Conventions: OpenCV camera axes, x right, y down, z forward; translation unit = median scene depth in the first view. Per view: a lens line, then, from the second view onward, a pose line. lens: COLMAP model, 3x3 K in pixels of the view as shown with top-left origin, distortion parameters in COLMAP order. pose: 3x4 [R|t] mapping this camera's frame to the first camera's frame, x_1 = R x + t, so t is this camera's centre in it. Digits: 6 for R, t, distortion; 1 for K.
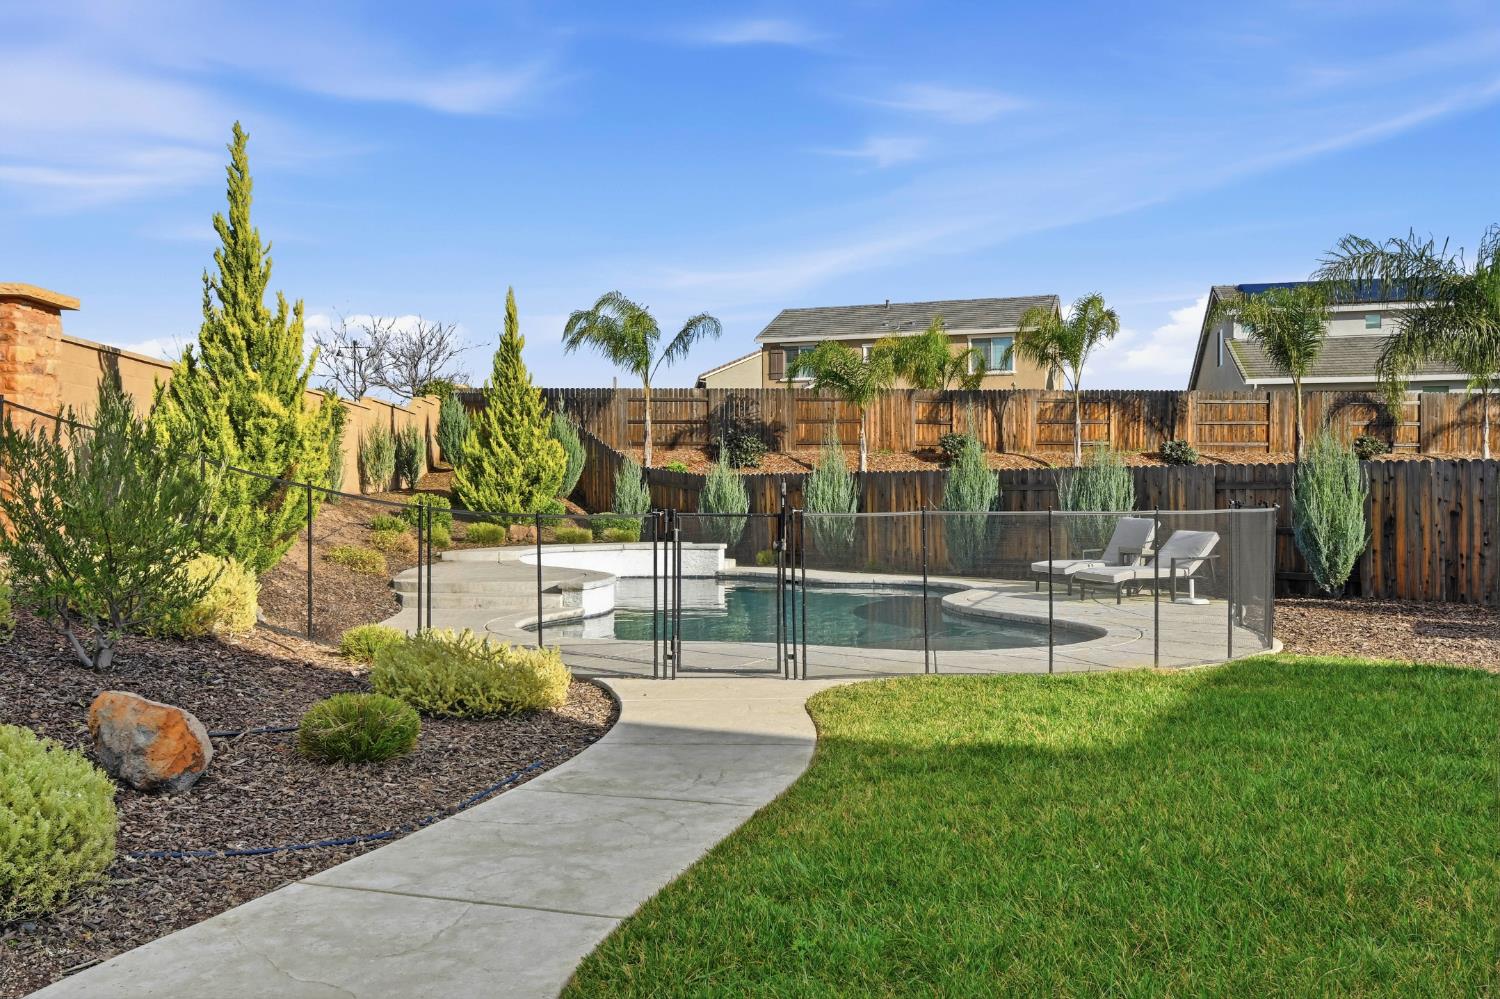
lens RADIAL K [[1237.4, 0, 752.6], [0, 1237.4, 496.5], [0, 0, 1]] dist [0.000445, 0.000699]
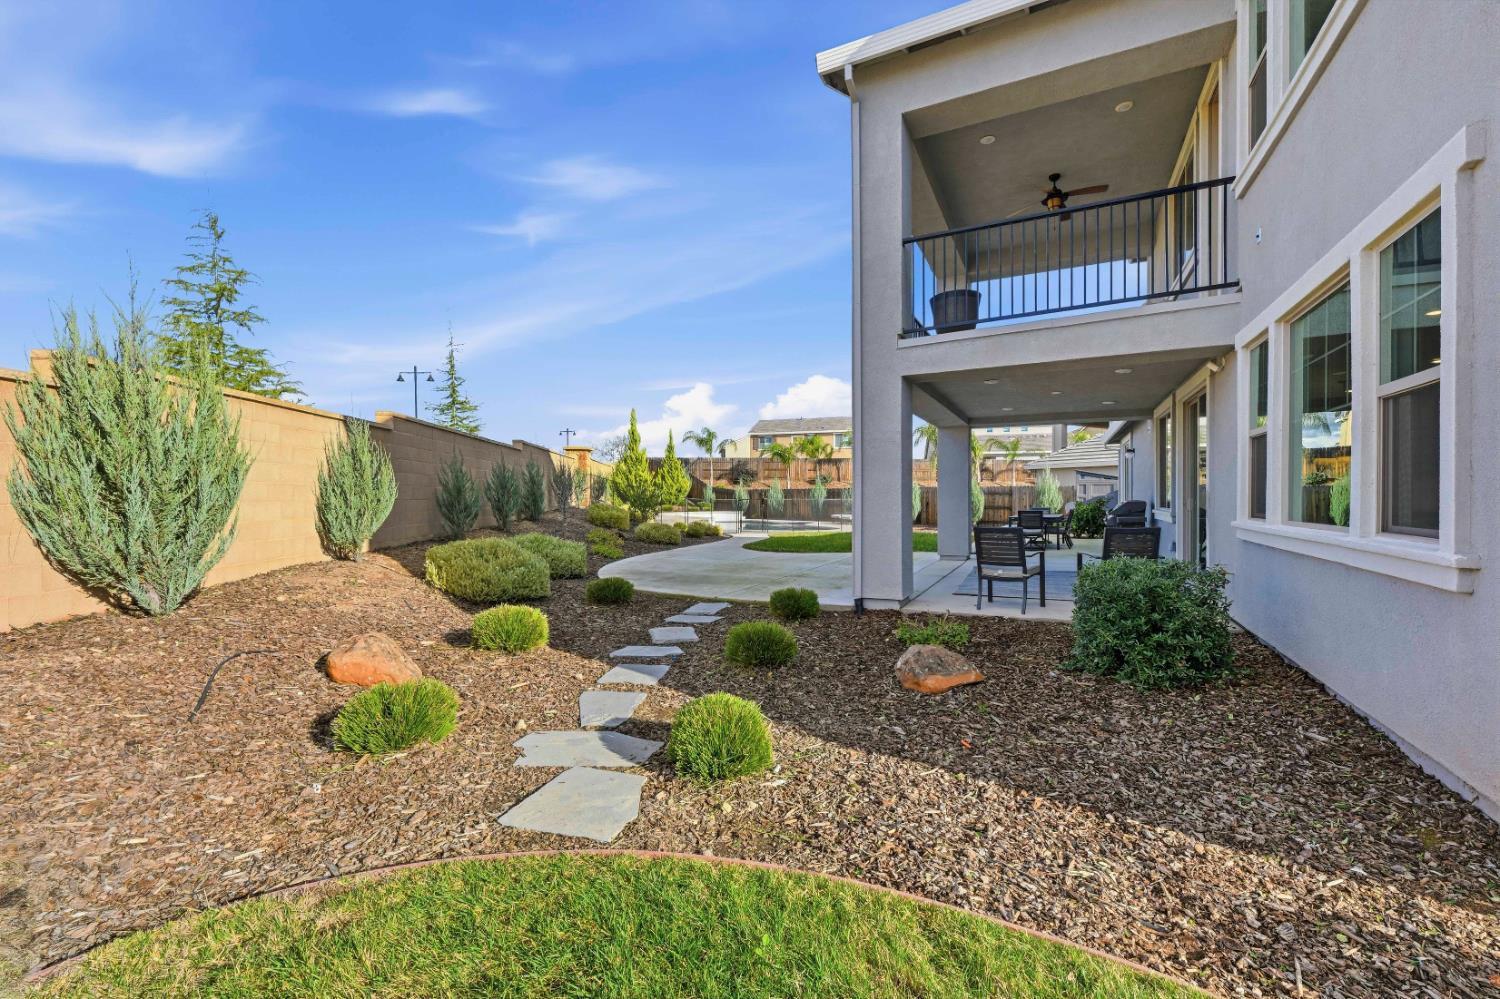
lens RADIAL K [[613.8, 0, 752.5], [0, 613.8, 499.1], [0, 0, 1]] dist [0.000415, 0.000000]
pose [[0.999848, 0.001631, 0.017341, -0.022517], [-0.001654, 0.999998, 0.001345, 0.004261], [-0.017339, -0.001373, 0.999849, -0.539156]]
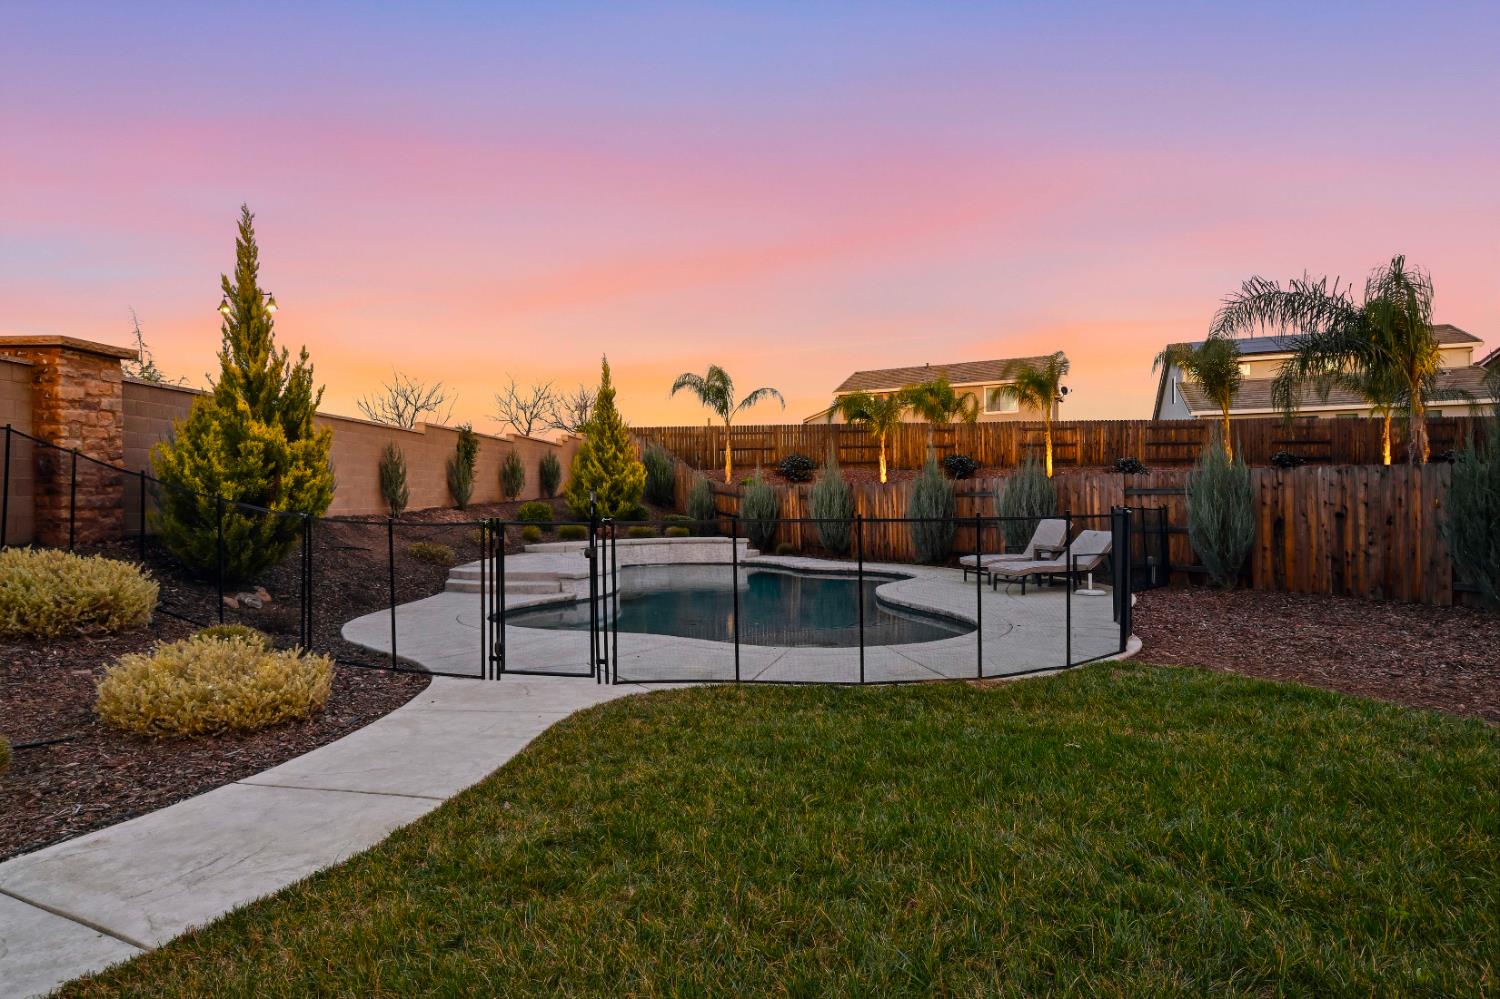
lens RADIAL K [[806.7, 0, 749.5], [0, 806.7, 501.4], [0, 0, 1]] dist [-0.004424, -0.000788]
pose [[0.989731, -0.006051, -0.142814, 0.096591], [0.005954, 0.999982, -0.001109, -0.000447], [0.142818, 0.000247, 0.989749, 0.139896]]
